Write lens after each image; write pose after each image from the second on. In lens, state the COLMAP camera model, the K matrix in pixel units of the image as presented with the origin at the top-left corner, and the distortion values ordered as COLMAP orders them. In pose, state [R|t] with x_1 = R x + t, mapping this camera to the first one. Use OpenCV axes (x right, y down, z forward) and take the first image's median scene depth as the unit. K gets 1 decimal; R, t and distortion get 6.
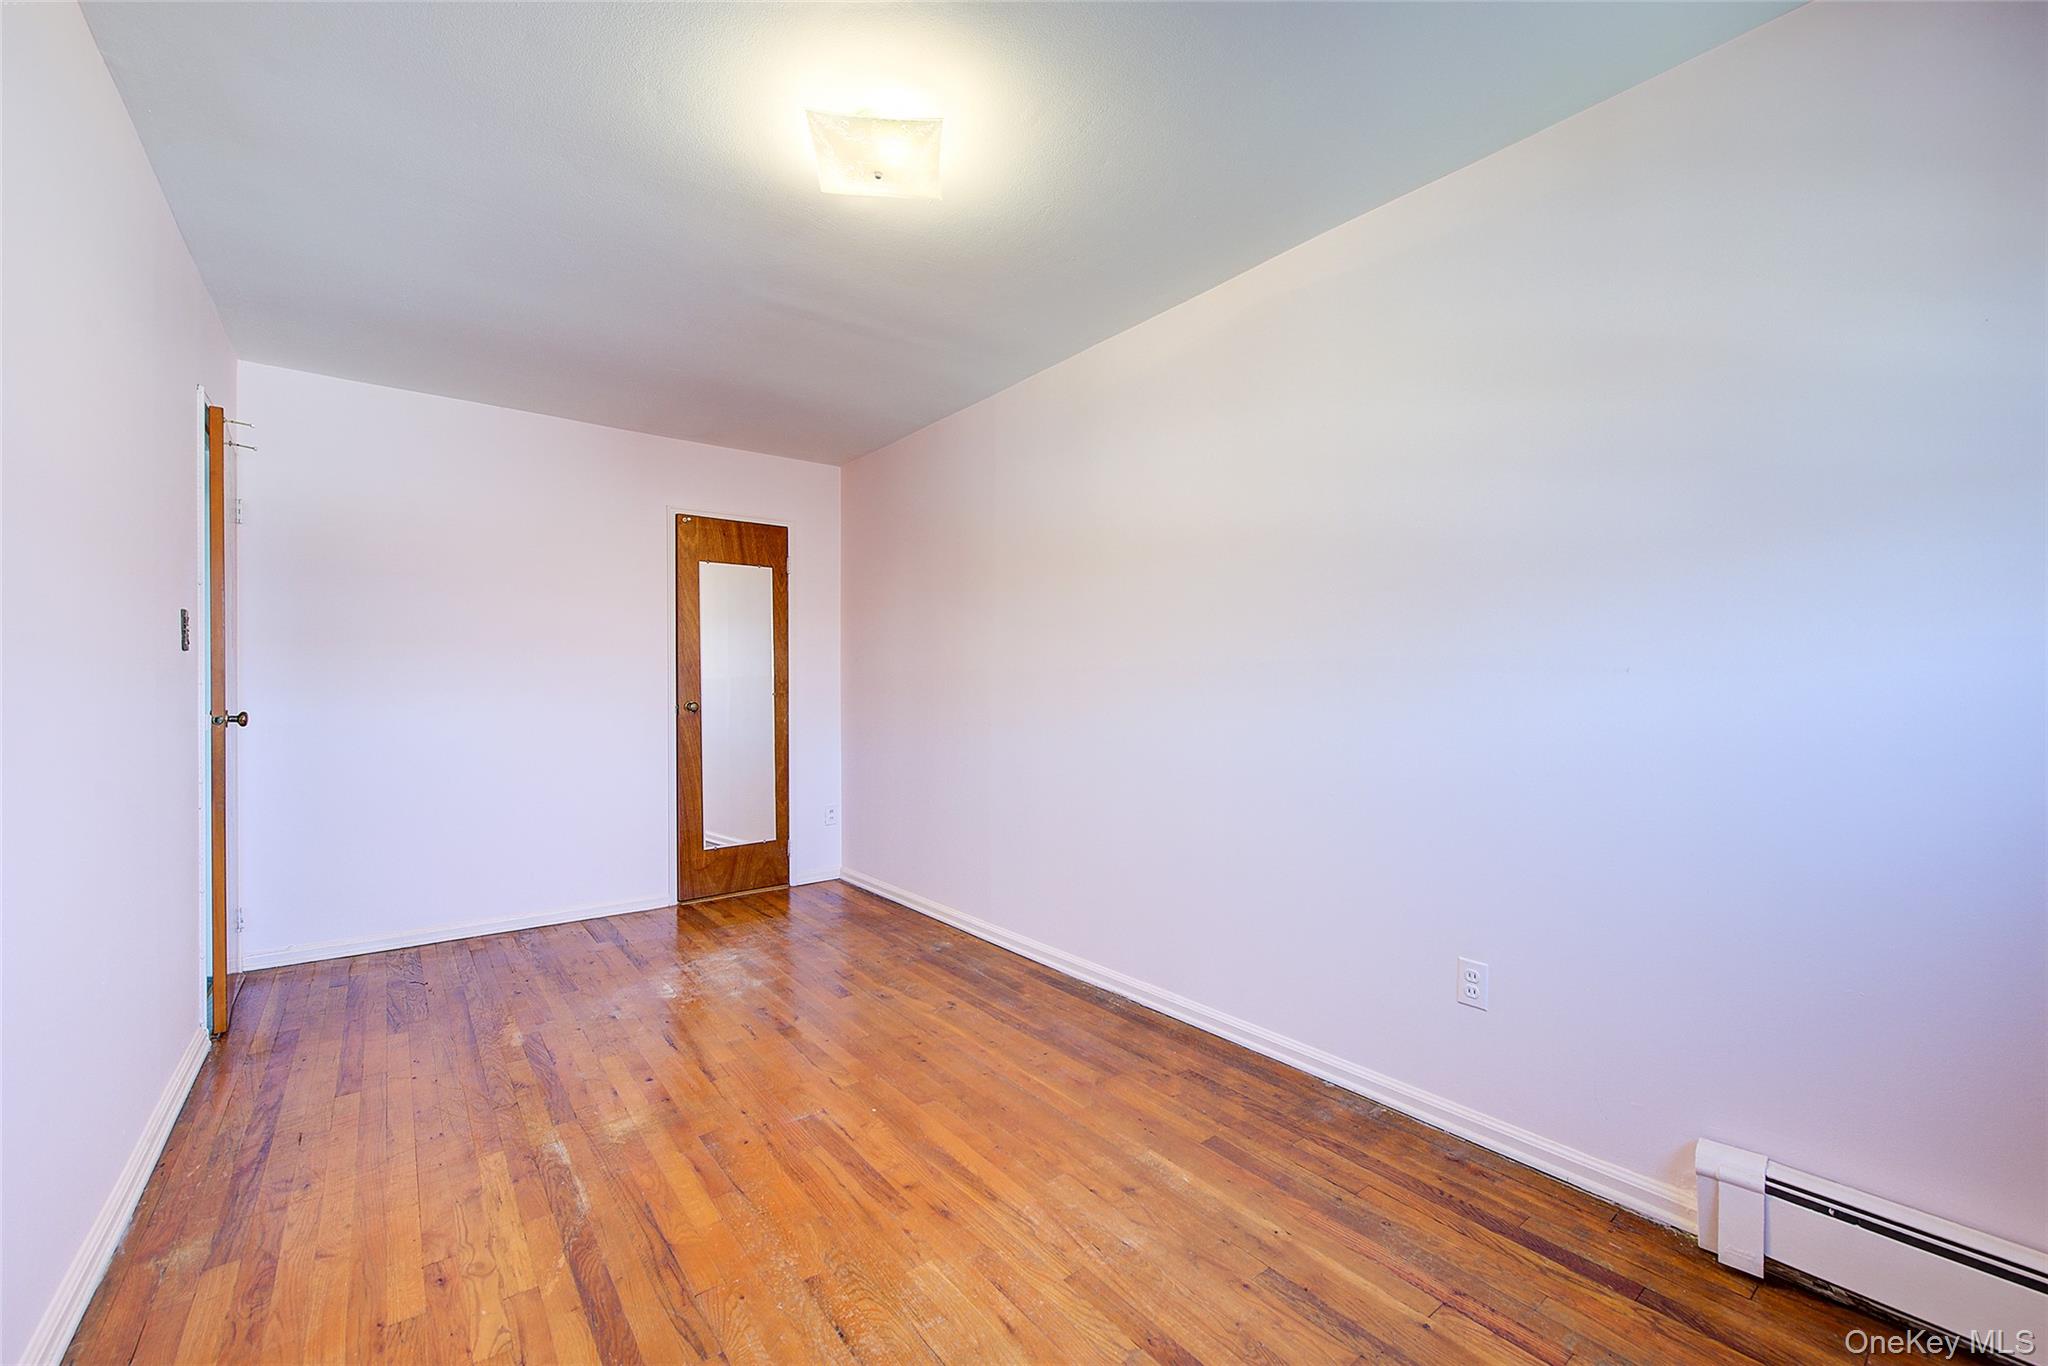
lens RADIAL K [[786.5, 0, 993.3], [0, 786.5, 686.6], [0, 0, 1]] dist [0.001073, -0.002456]
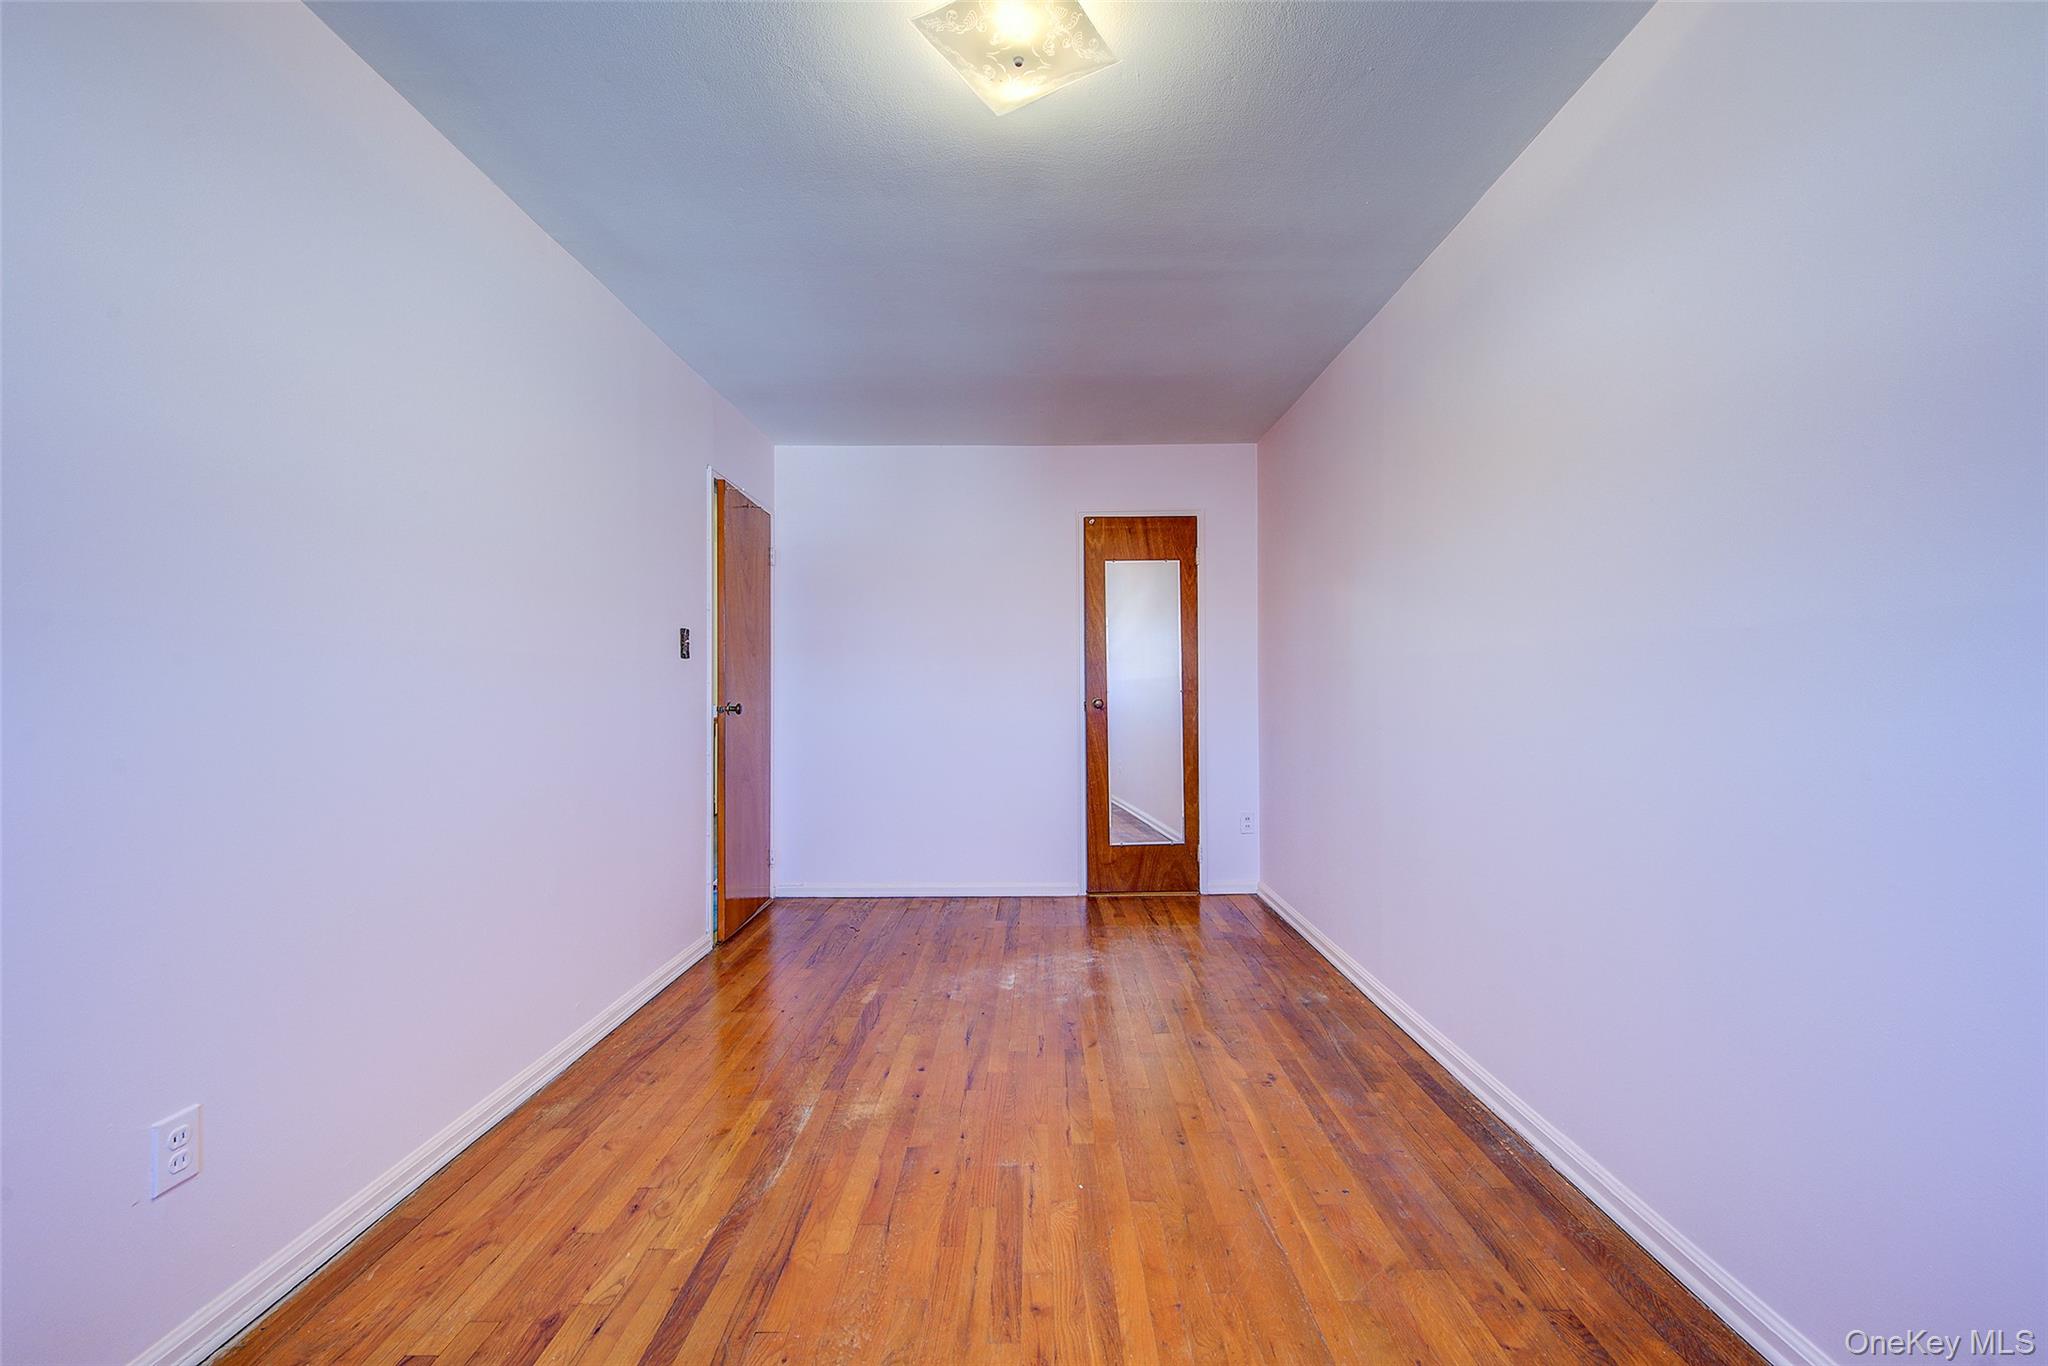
lens RADIAL K [[767.5, 0, 1034.2], [0, 767.5, 677.8], [0, 0, 1]] dist [0.008161, -0.006308]
pose [[0.809588, -0.011587, -0.586884, 0.227082], [0.004897, 0.999904, -0.012986, 0.008153], [0.586978, 0.007639, 0.809567, 0.239292]]
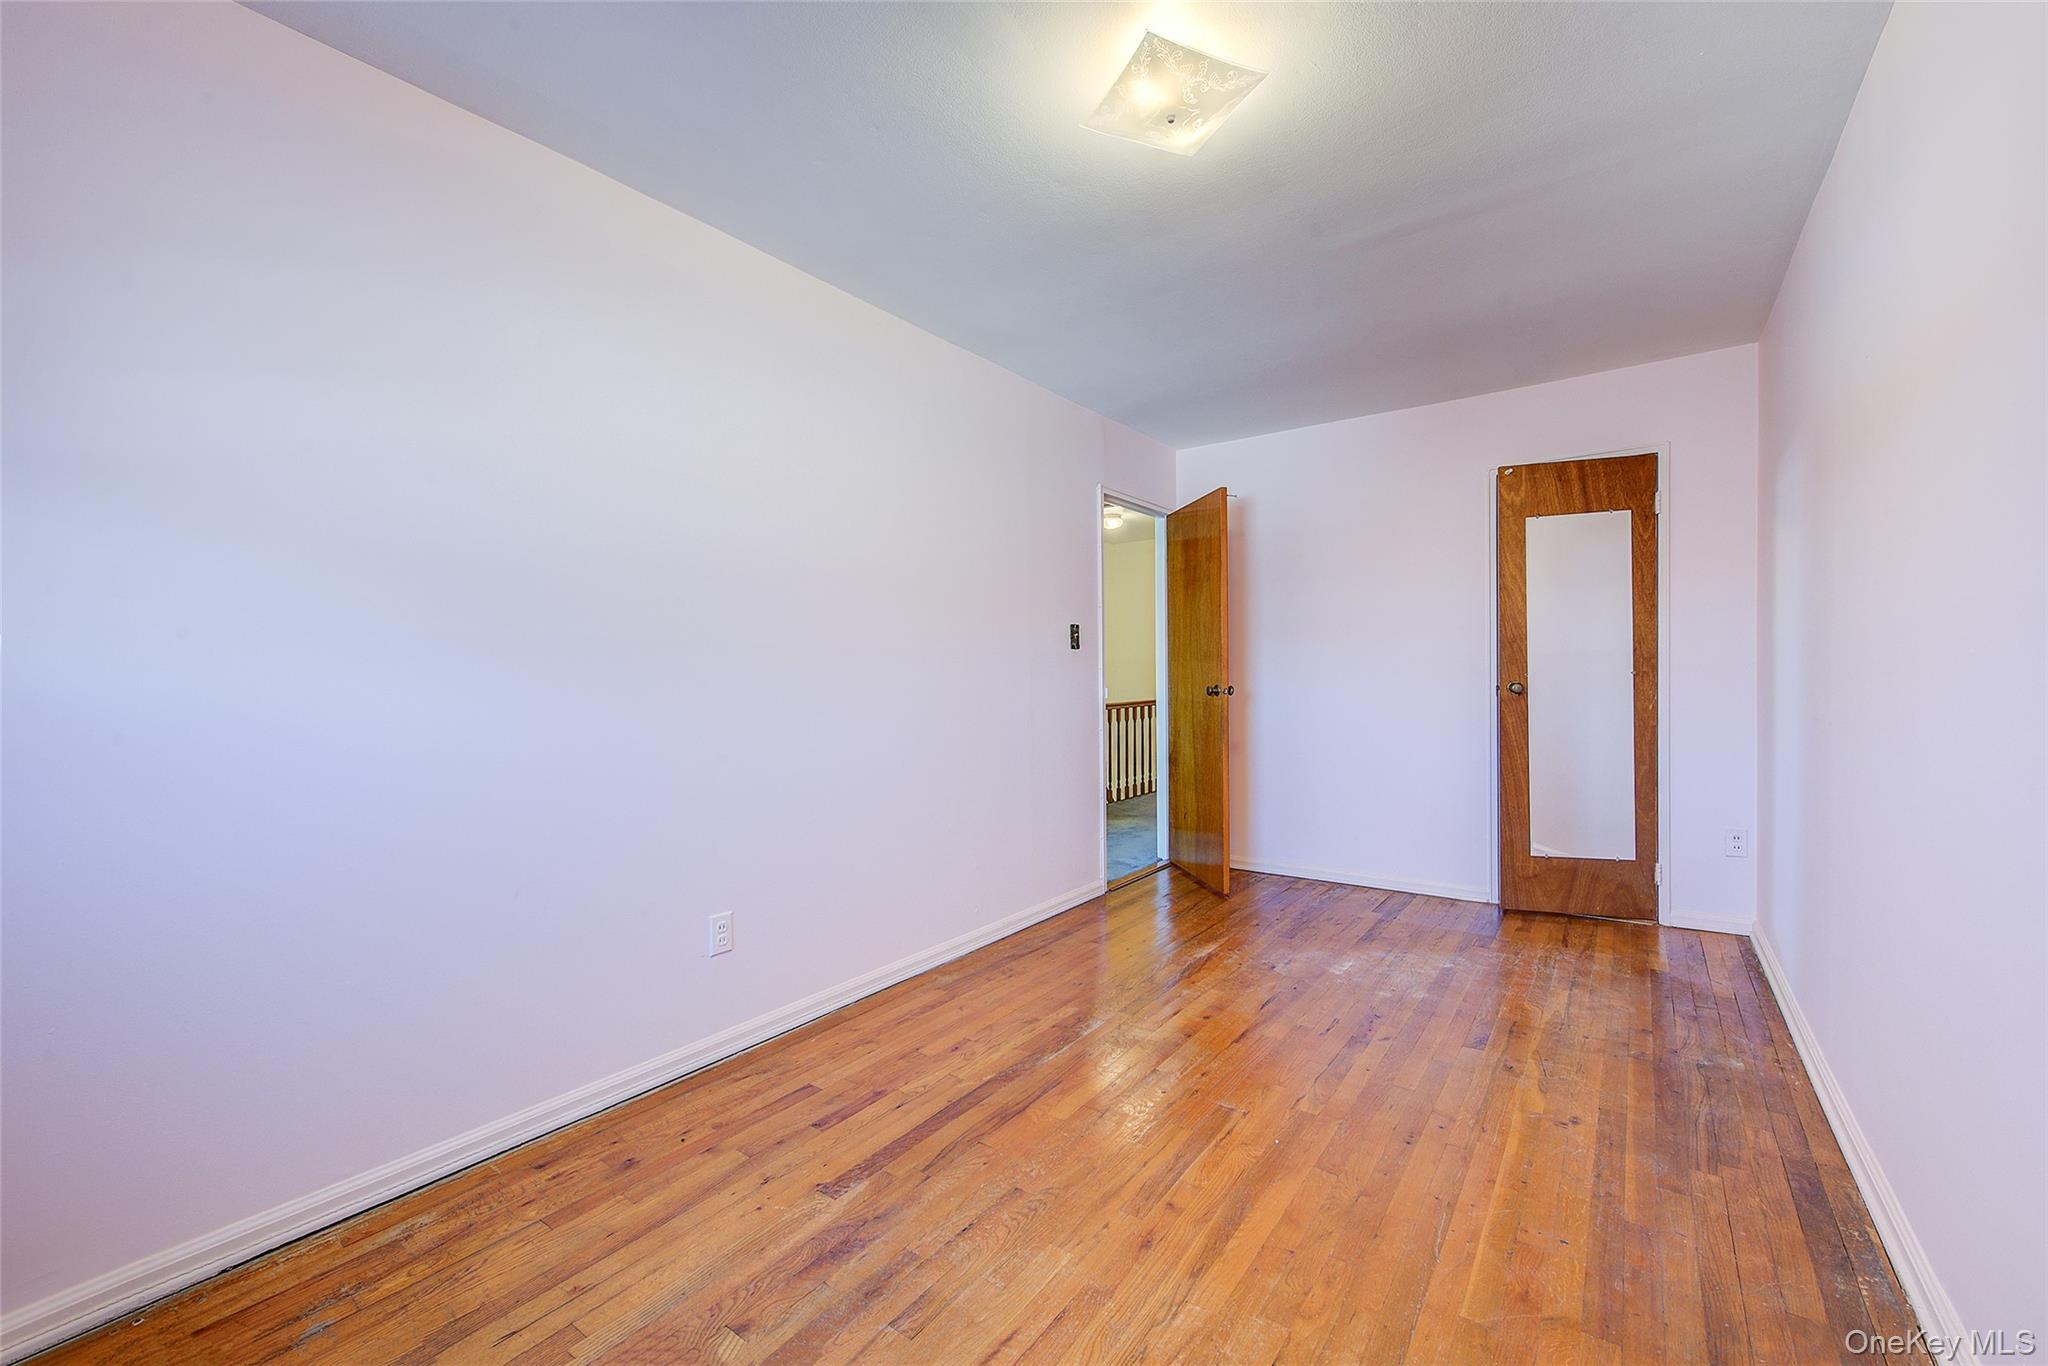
lens RADIAL K [[784.0, 0, 1075.4], [0, 784.0, 678.2], [0, 0, 1]] dist [0.001099, -0.002889]
pose [[0.347700, 0.002093, -0.937604, 0.465420], [0.013239, 0.999887, 0.007142, 0.004096], [0.937512, -0.014896, 0.347633, 0.377582]]
